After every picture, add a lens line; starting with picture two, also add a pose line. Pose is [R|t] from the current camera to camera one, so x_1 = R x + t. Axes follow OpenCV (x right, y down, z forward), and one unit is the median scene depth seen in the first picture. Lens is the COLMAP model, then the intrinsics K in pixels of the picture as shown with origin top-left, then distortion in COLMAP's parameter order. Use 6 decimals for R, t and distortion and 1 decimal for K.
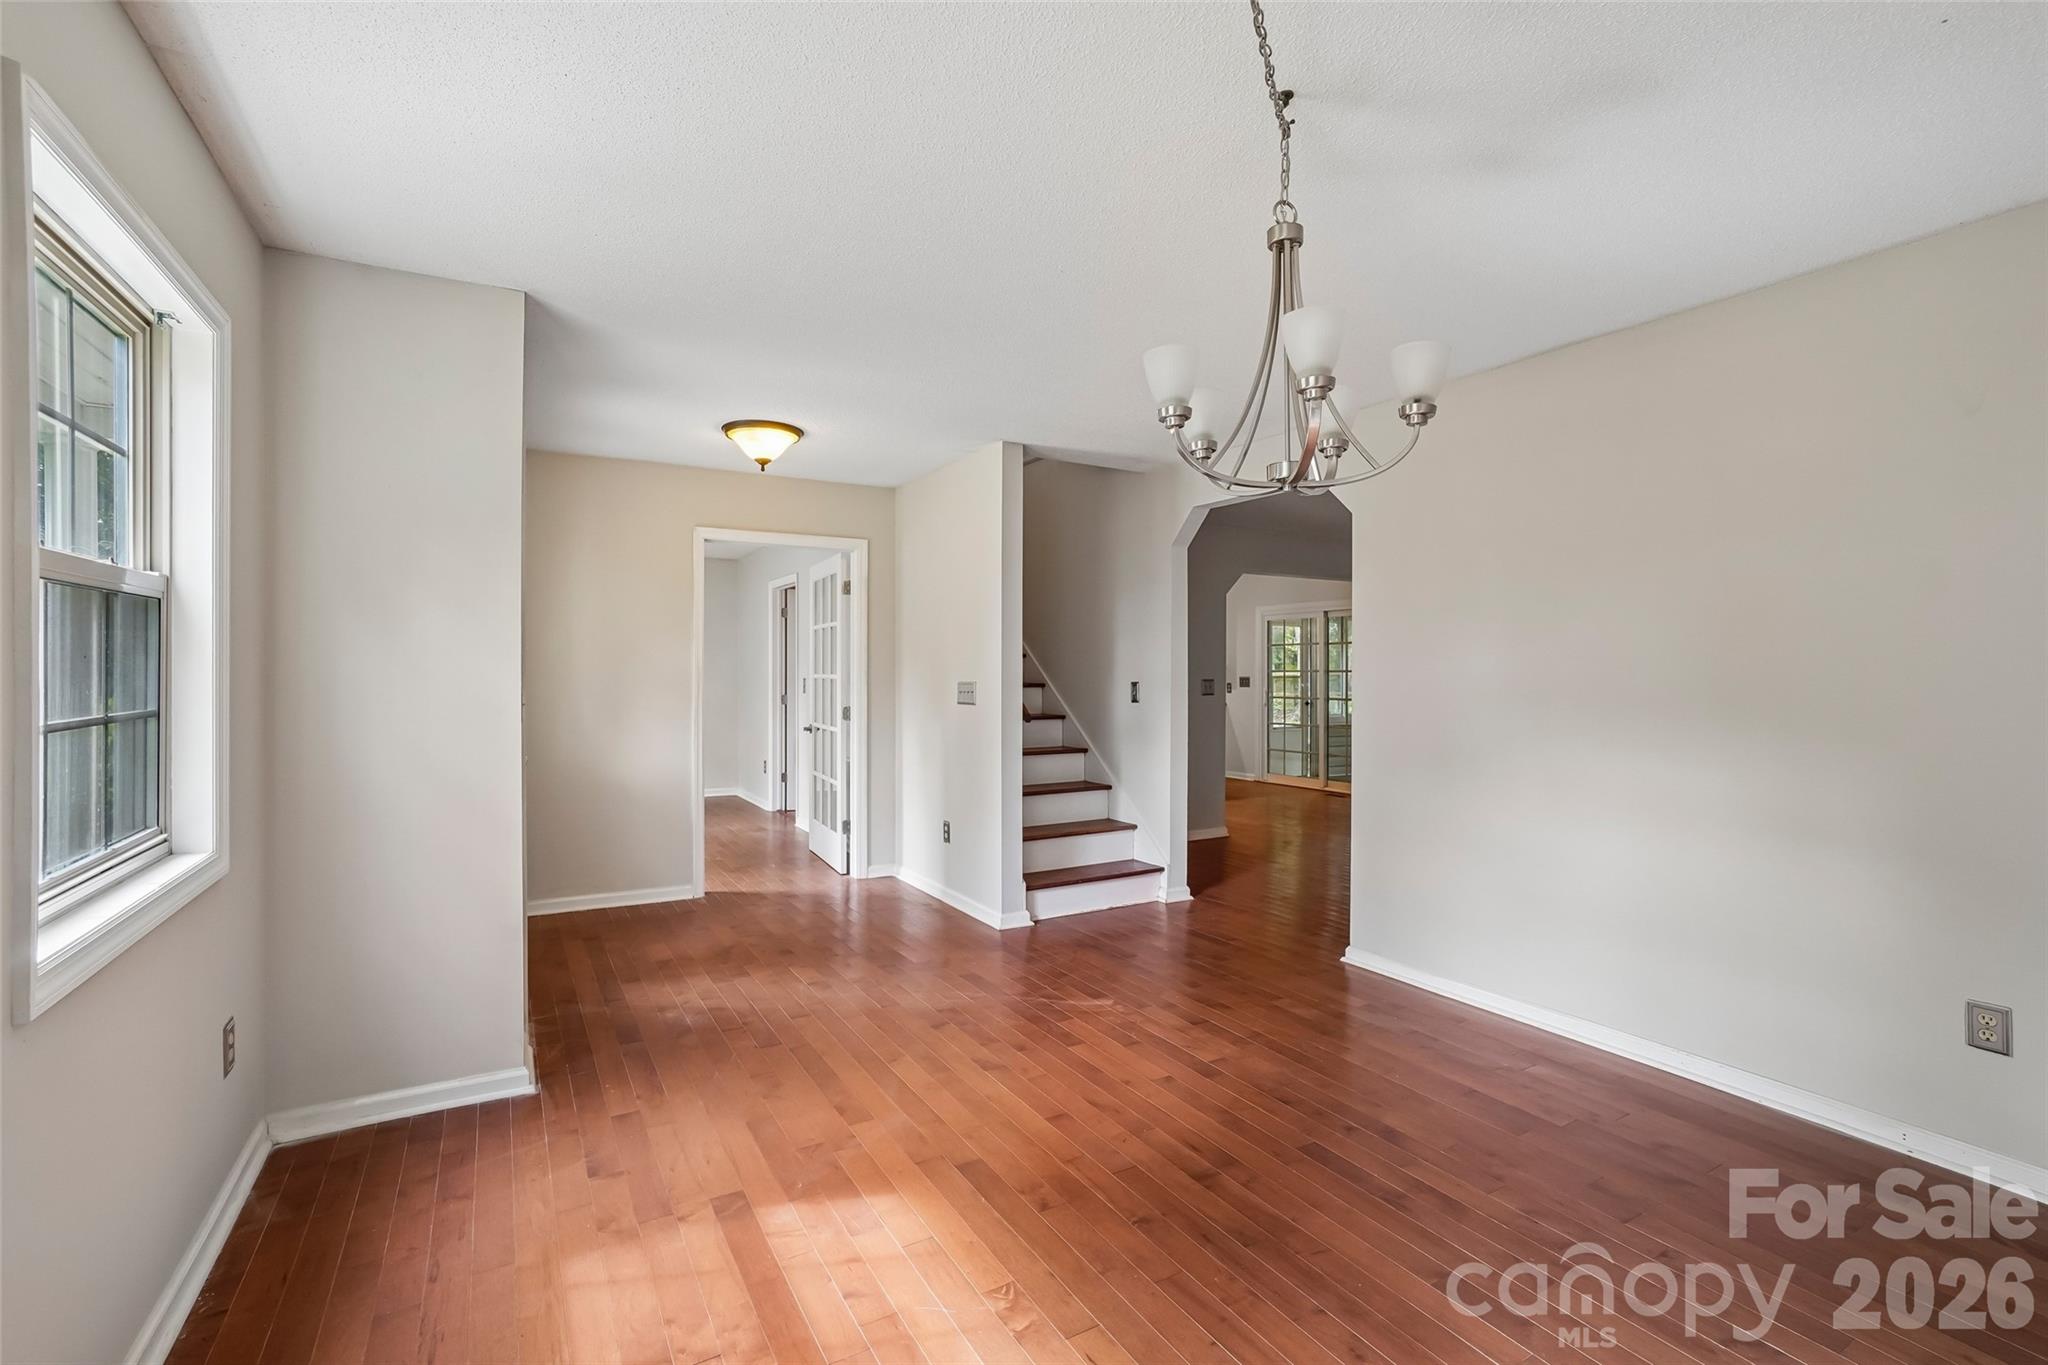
lens RADIAL K [[912.4, 0, 1017.3], [0, 912.4, 662.0], [0, 0, 1]] dist [-0.053499, 0.023145]
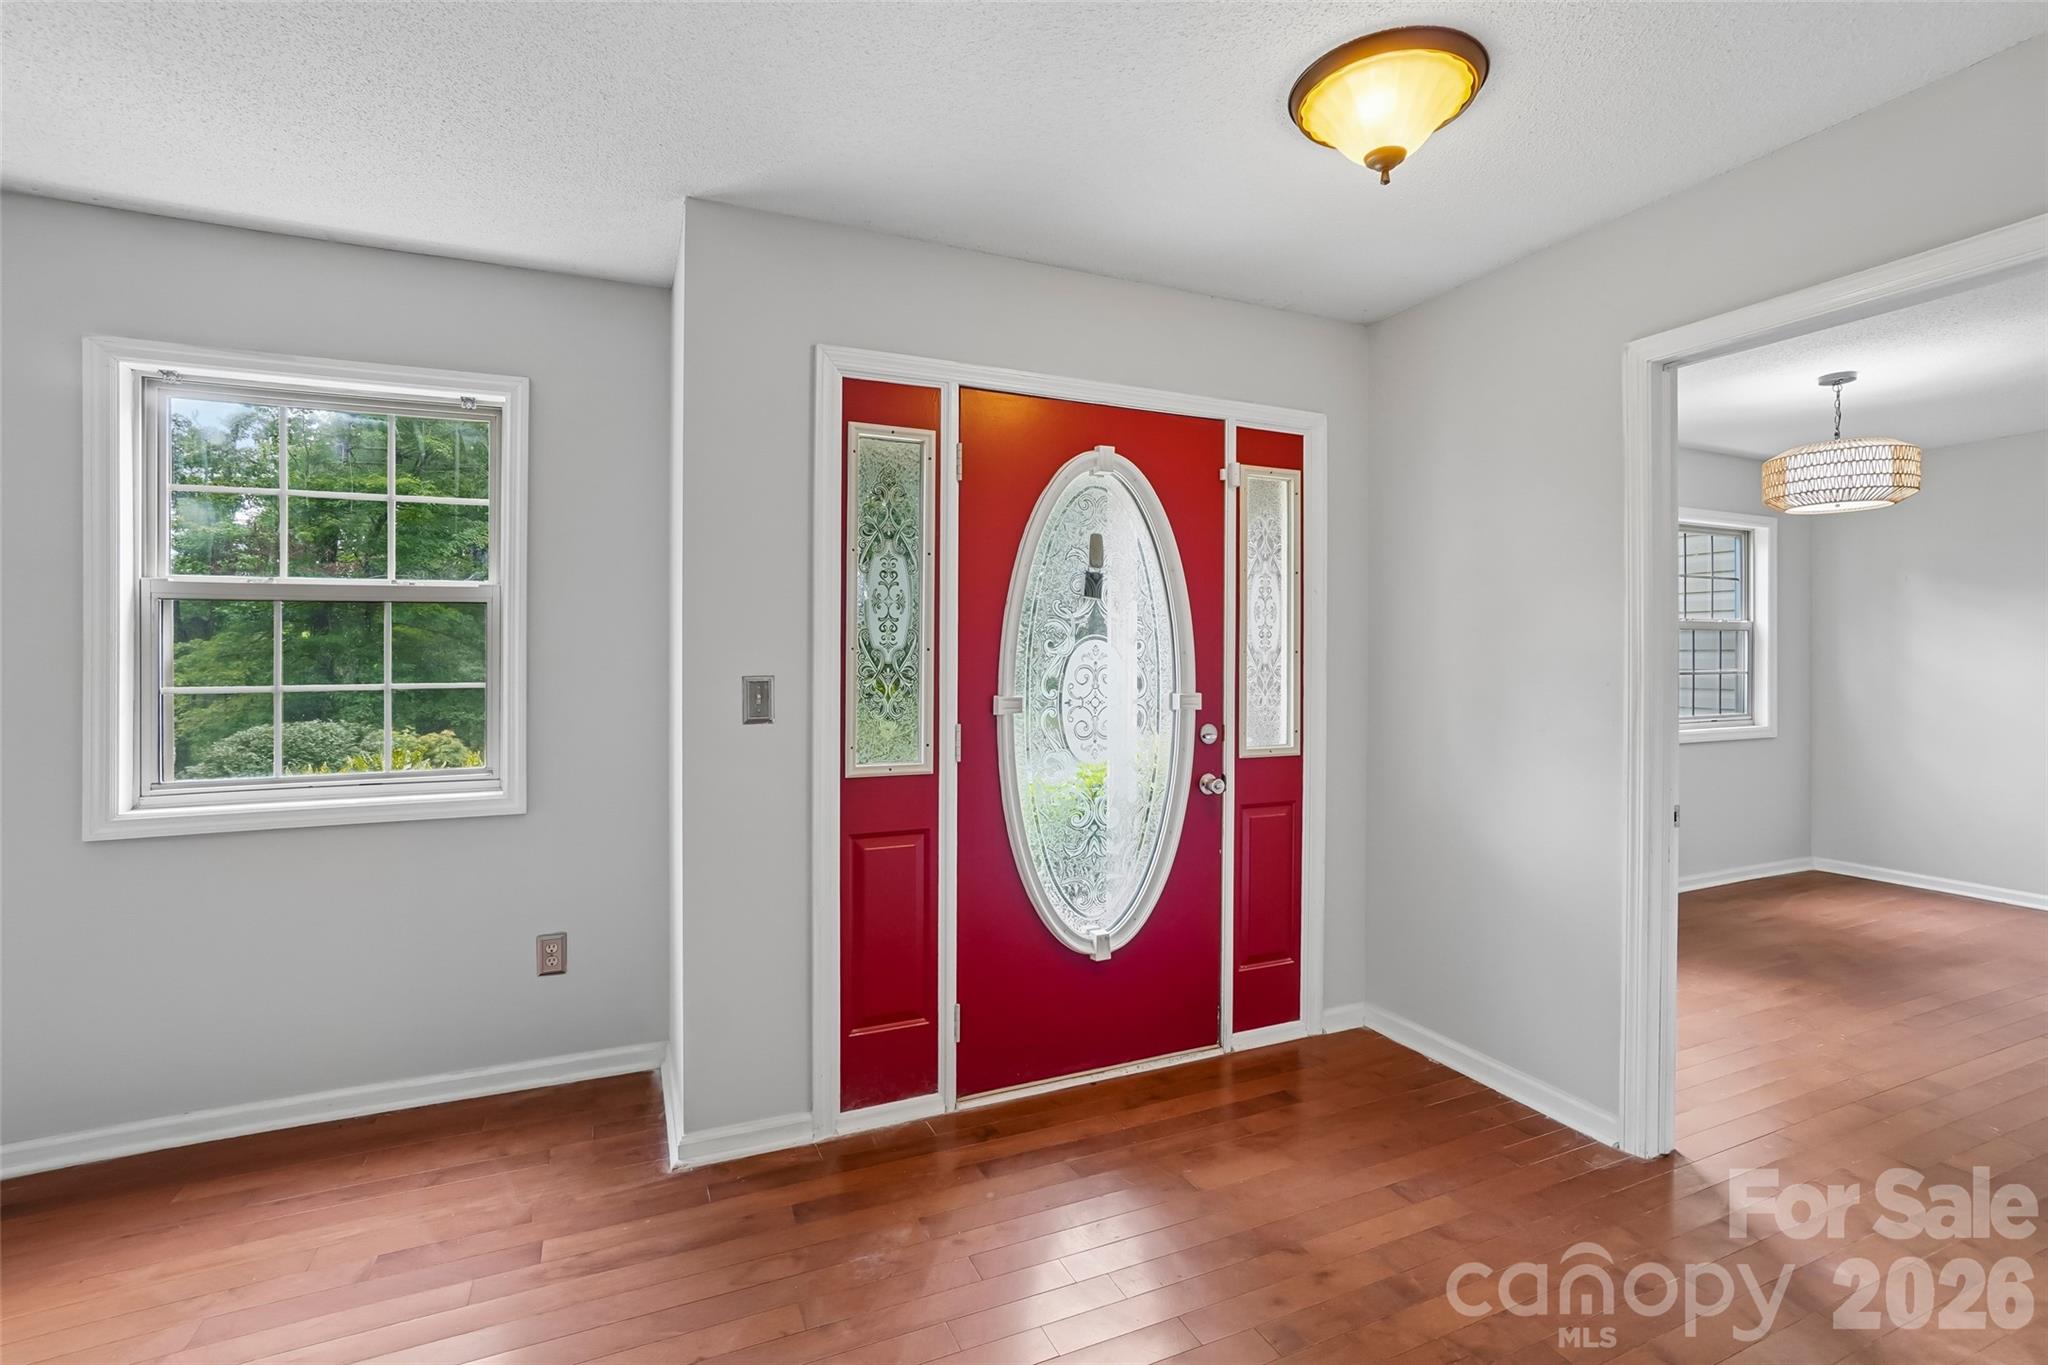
lens RADIAL K [[912.4, 0, 1017.3], [0, 912.4, 662.0], [0, 0, 1]] dist [-0.053499, 0.023145]
pose [[-0.106422, -0.004325, -0.994312, 0.204533], [0.007276, 0.999960, -0.005128, 0.020765], [0.994294, -0.007781, -0.106386, 1.204782]]
